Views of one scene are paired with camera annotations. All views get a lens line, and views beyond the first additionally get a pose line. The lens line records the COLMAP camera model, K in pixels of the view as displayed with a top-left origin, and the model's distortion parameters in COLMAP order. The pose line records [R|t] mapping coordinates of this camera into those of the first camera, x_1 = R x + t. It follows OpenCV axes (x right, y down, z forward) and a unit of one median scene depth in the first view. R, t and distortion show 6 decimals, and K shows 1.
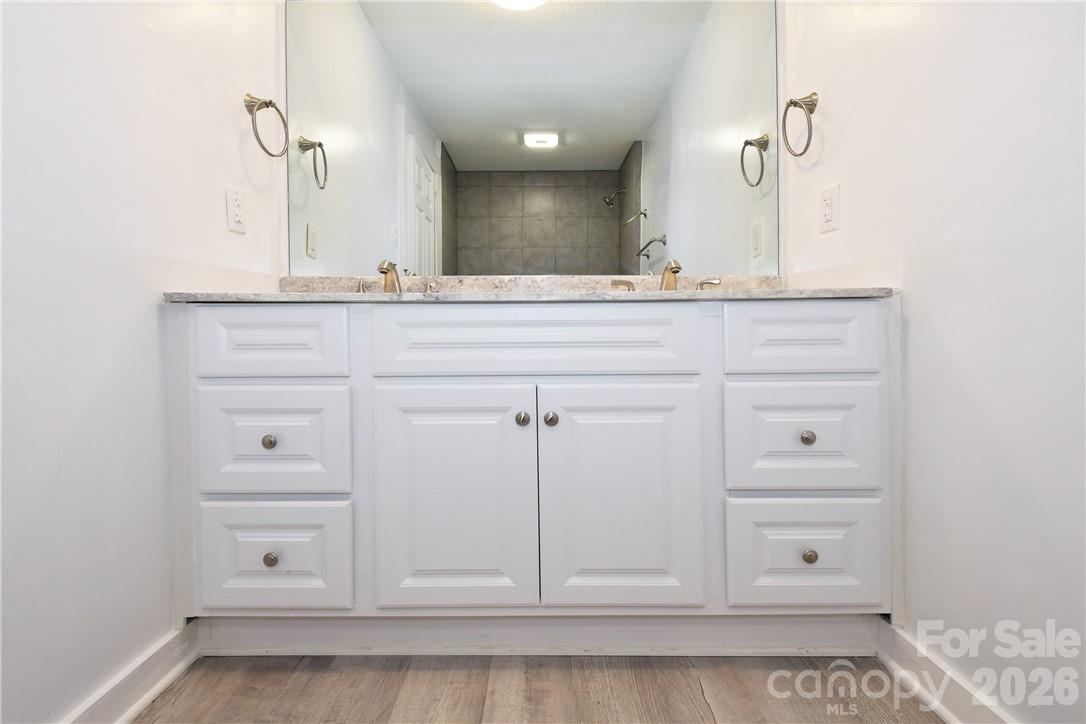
lens RADIAL K [[520.5, 0, 538.9], [0, 520.5, 348.0], [0, 0, 1]] dist [0.016429, -0.034381]
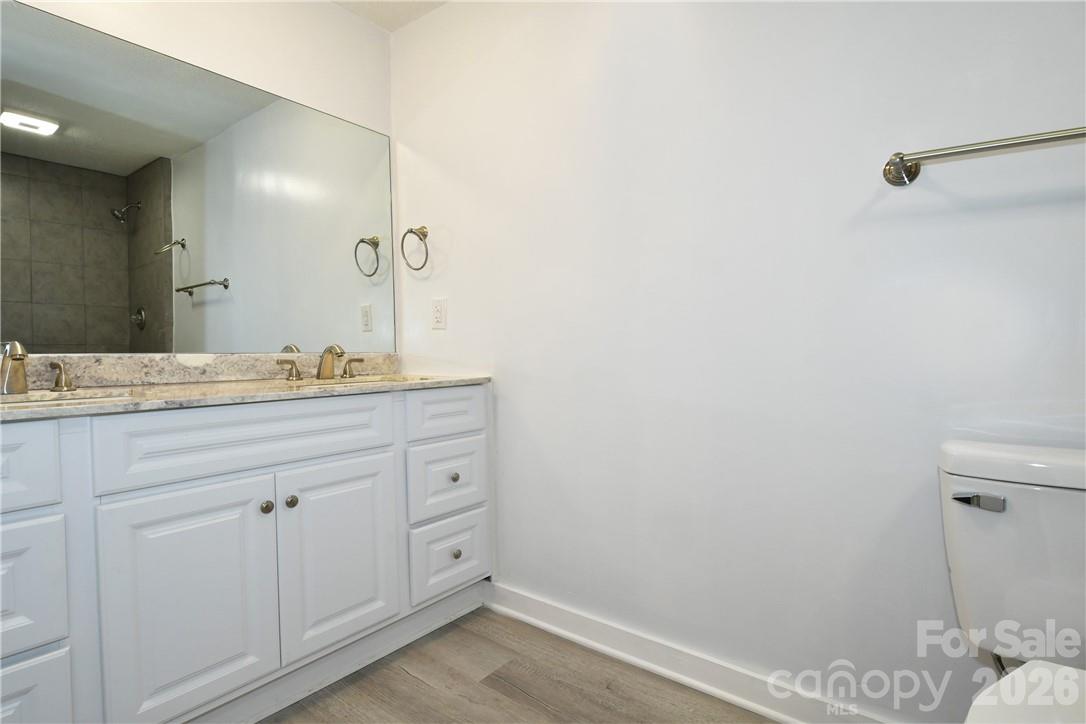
lens RADIAL K [[556.2, 0, 543.0], [0, 556.2, 362.0], [0, 0, 1]] dist [-0.027944, -0.000394]
pose [[0.584564, -0.016844, 0.811173, -0.618051], [0.014393, 0.999842, 0.010389, -0.171243], [-0.811220, 0.005602, 0.584715, -0.154354]]
